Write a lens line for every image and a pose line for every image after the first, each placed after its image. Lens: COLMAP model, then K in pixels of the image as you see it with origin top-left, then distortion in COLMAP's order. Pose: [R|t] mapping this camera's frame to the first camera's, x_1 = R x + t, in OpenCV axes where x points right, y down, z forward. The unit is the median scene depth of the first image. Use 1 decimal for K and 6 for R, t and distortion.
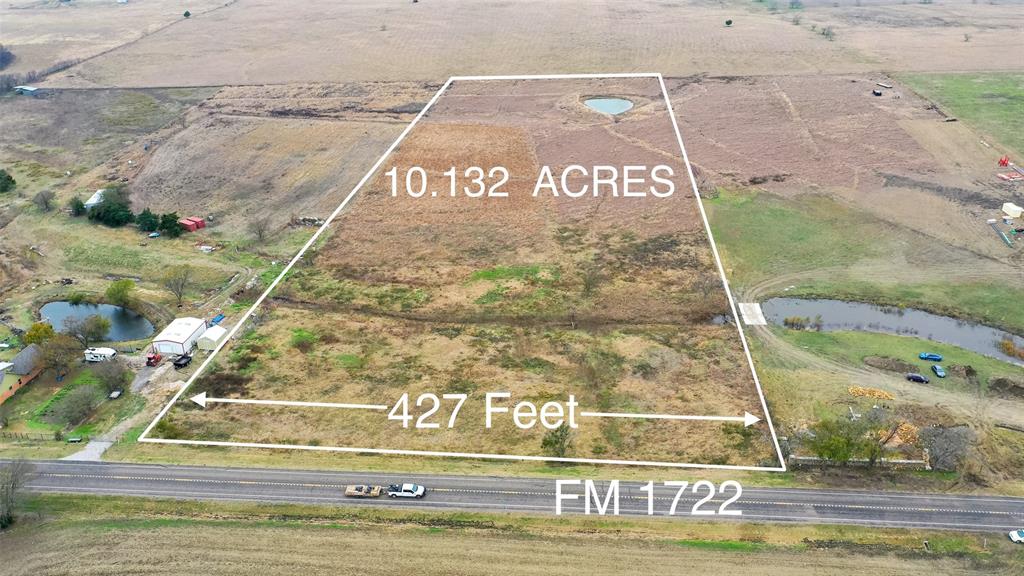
lens RADIAL K [[803.1, 0, 512.0], [0, 803.1, 288.0], [0, 0, 1]] dist [-0.001488, 0.001170]
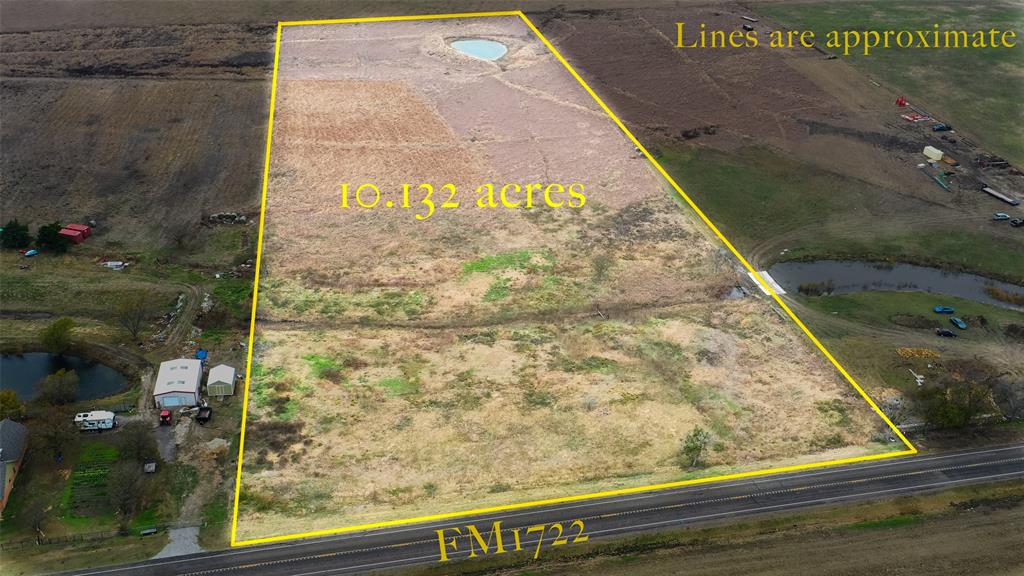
lens RADIAL K [[914.0, 0, 512.0], [0, 914.0, 288.0], [0, 0, 1]] dist [-0.003557, 0.013363]
pose [[0.954531, -0.105886, 0.278675, -0.302731], [0.087367, 0.993111, 0.078092, -0.073914], [-0.285024, -0.050194, 0.957205, -0.002146]]
